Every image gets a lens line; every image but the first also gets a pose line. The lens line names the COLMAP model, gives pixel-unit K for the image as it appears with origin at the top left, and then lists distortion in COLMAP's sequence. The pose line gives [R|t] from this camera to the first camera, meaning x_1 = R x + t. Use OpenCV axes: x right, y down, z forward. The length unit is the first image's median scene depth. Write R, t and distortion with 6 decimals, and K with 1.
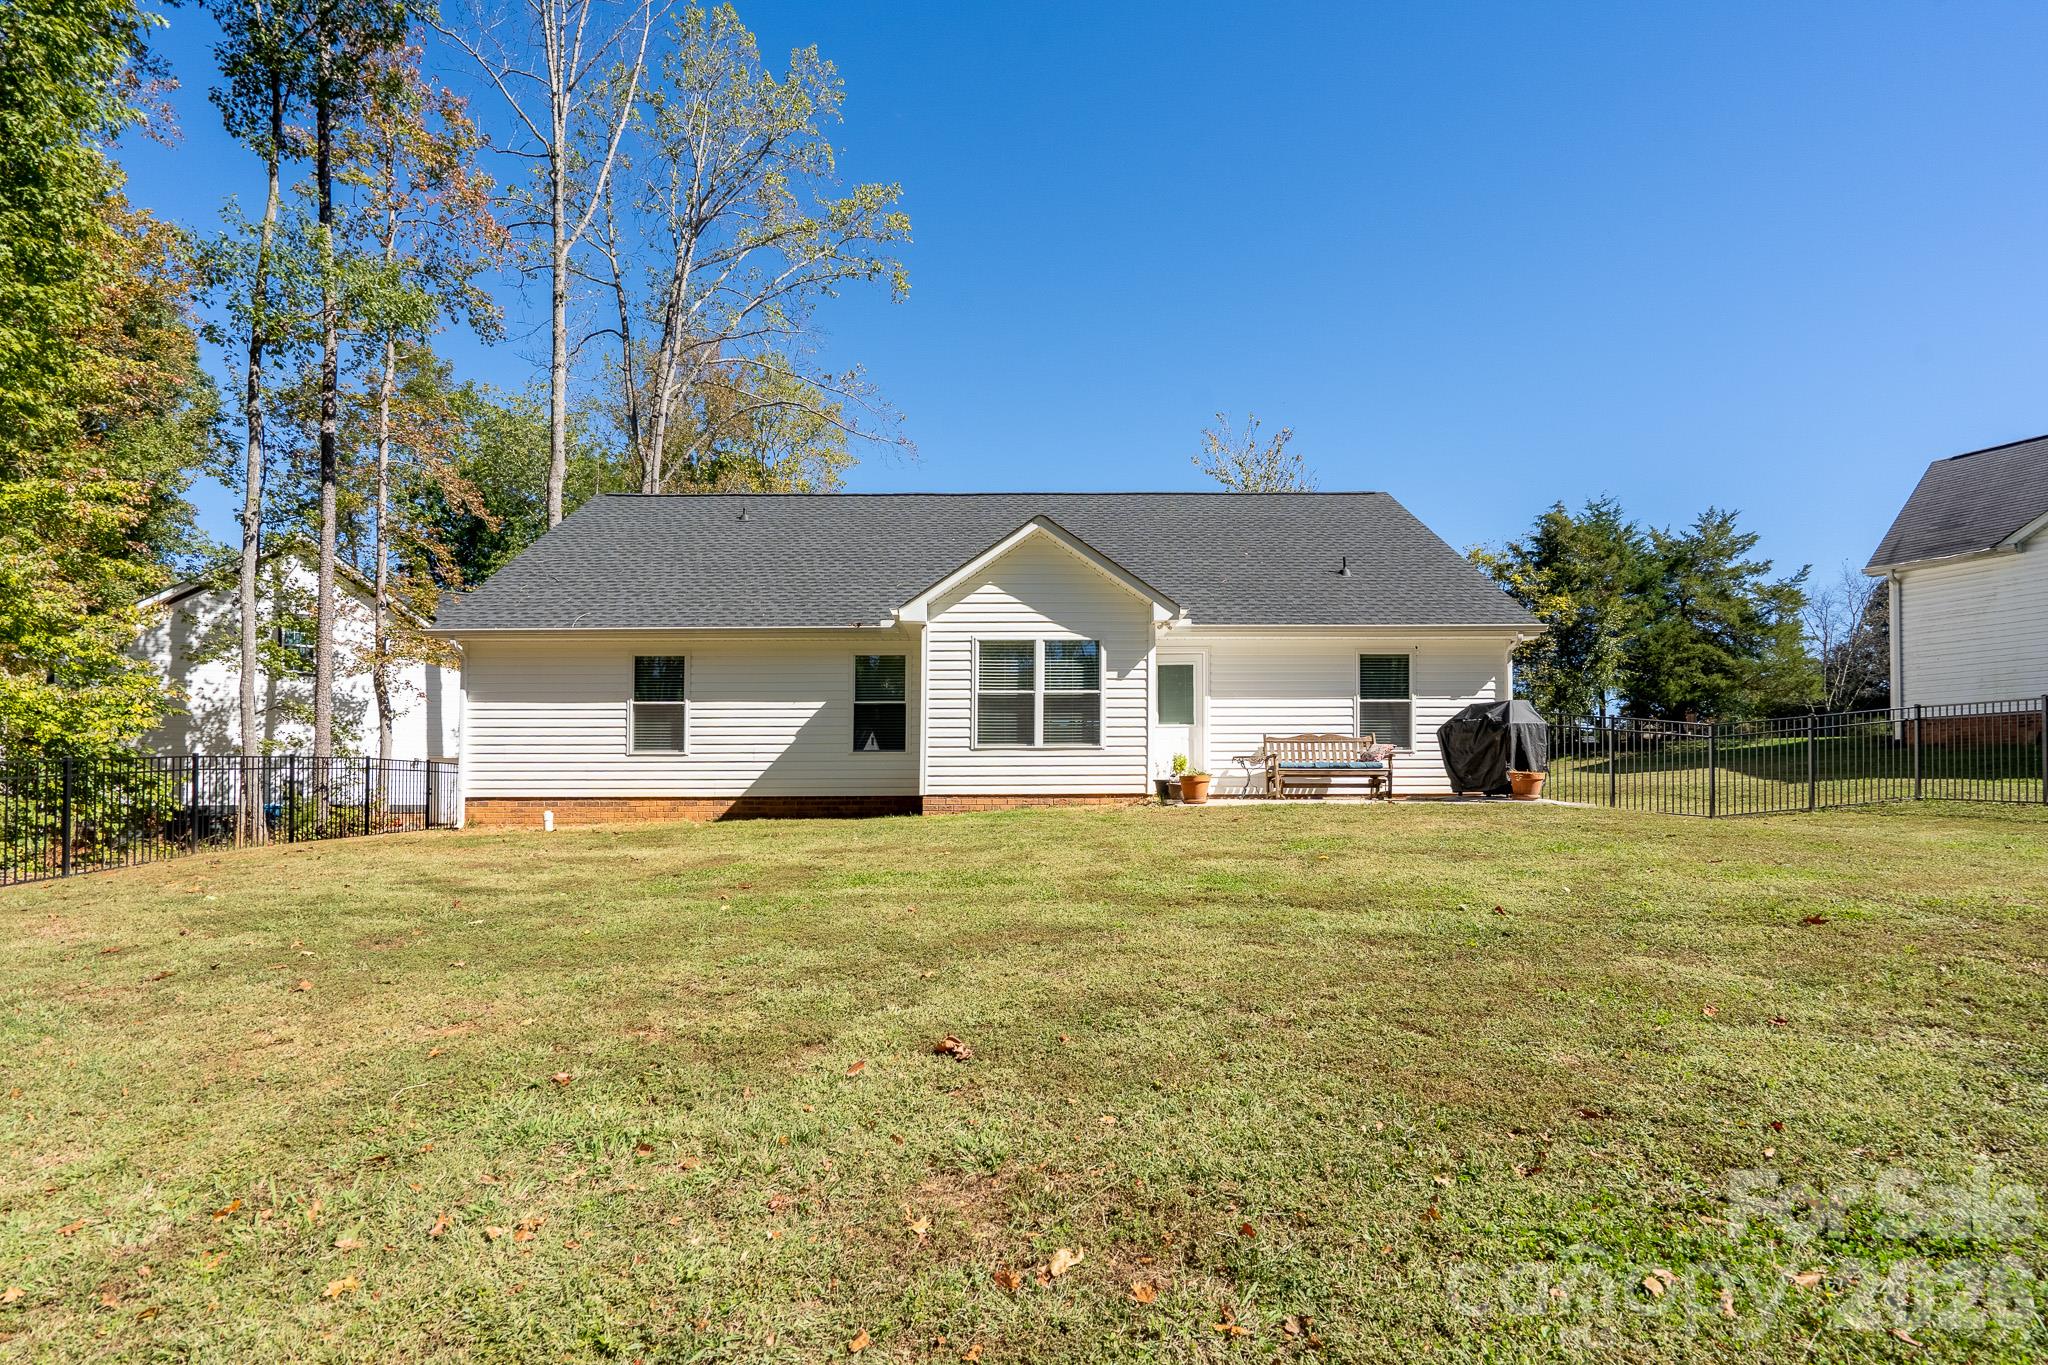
lens RADIAL K [[949.6, 0, 1022.7], [0, 949.6, 784.2], [0, 0, 1]] dist [-0.004278, 0.001404]
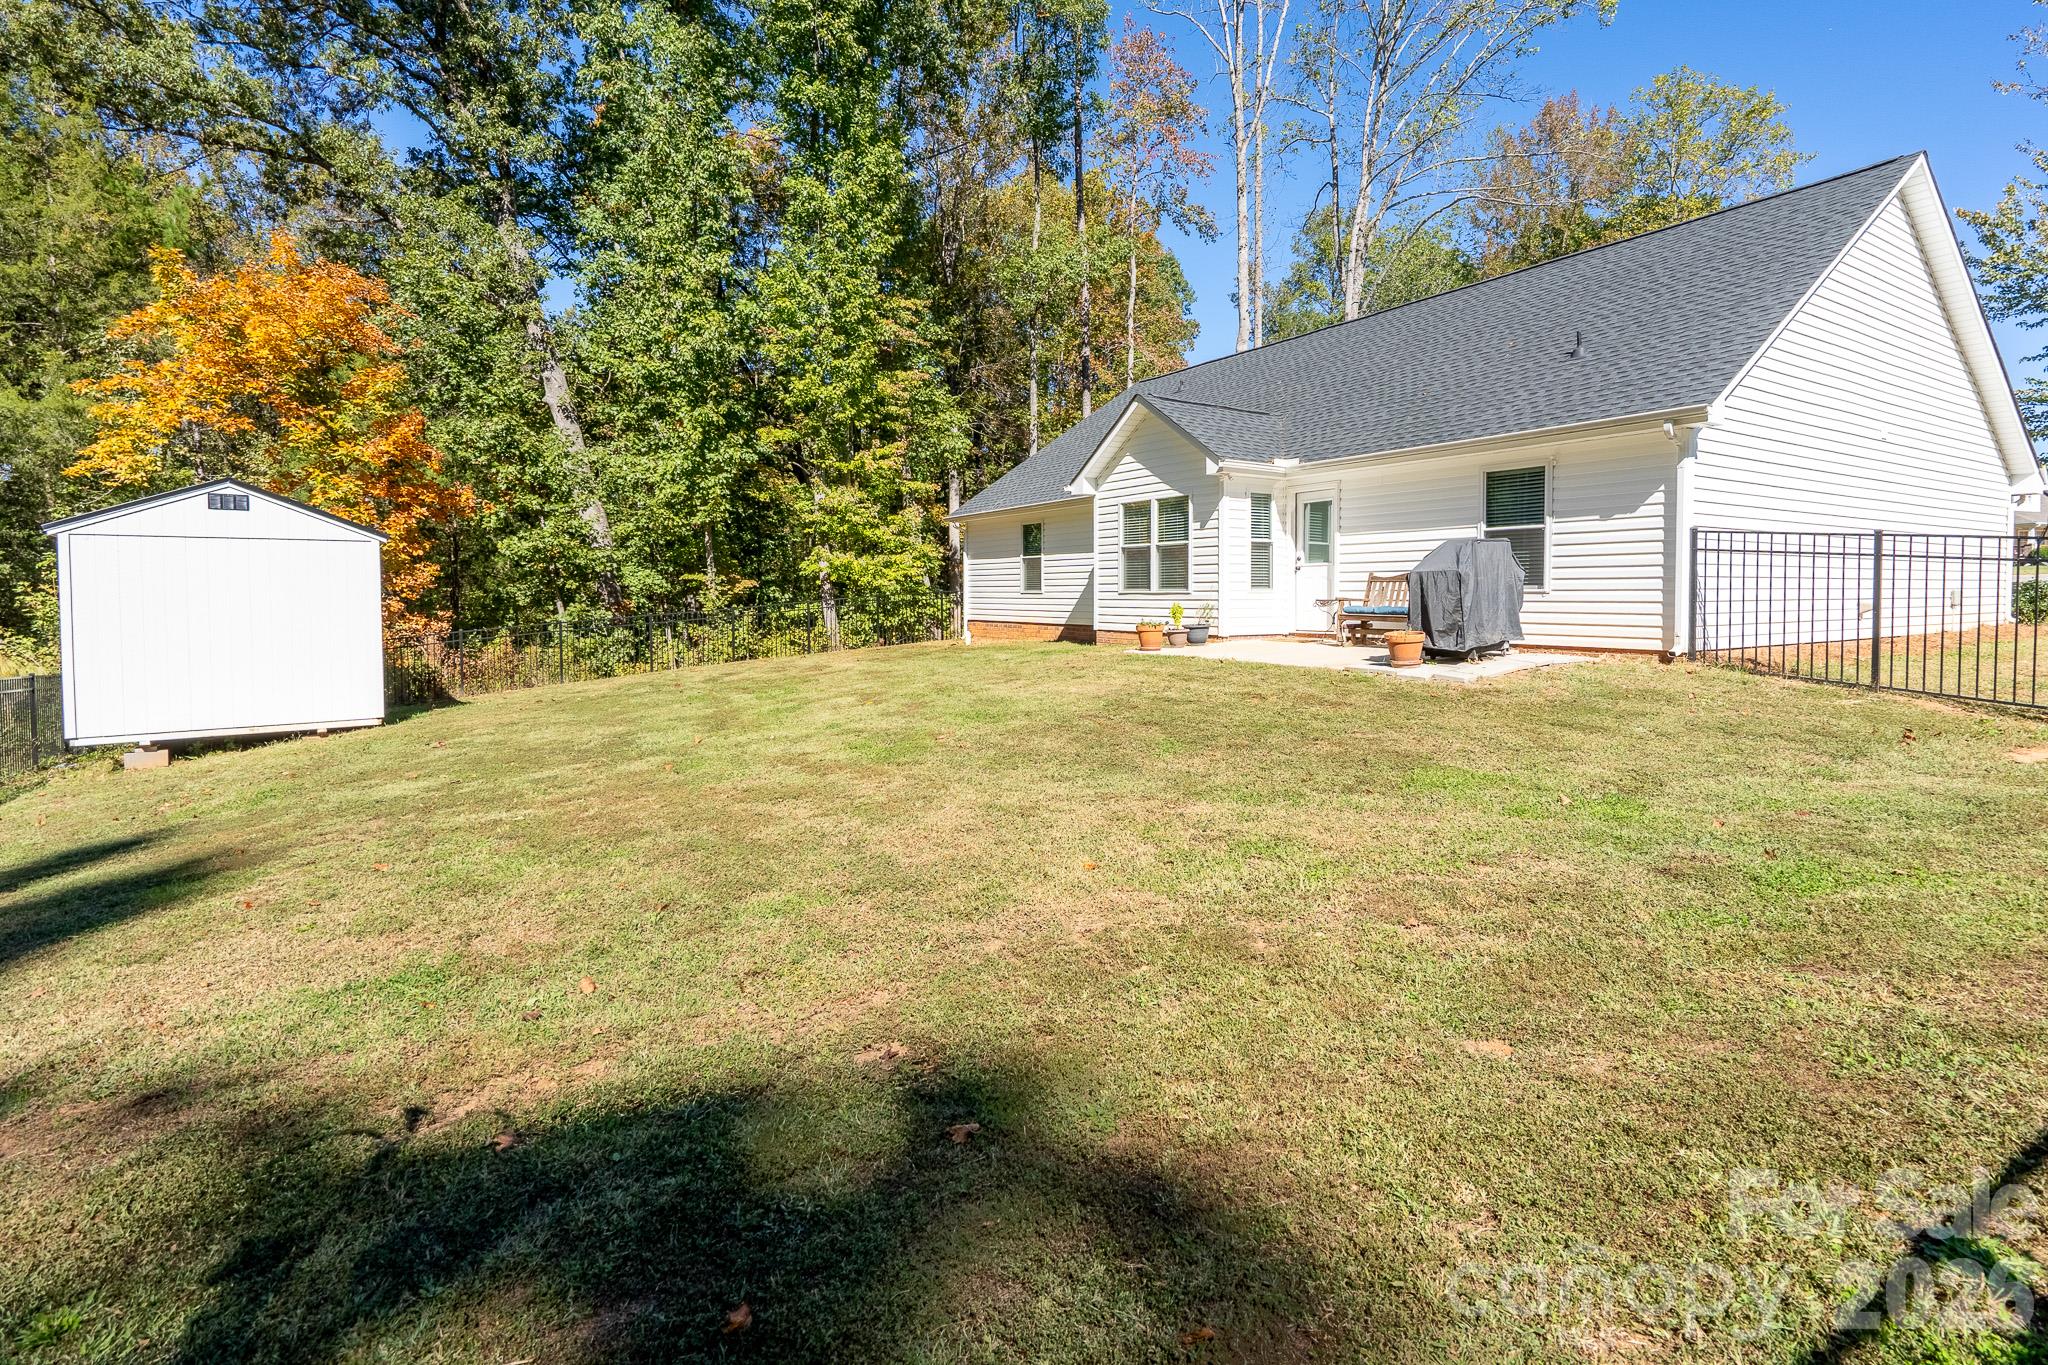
lens RADIAL K [[949.6, 0, 1016.5], [0, 949.6, 620.5], [0, 0, 1]] dist [-0.004278, 0.001404]
pose [[0.544477, 0.023637, -0.838443, 0.900112], [0.017373, 0.999071, 0.039447, -0.052299], [0.838596, -0.036044, 0.543561, 0.223149]]
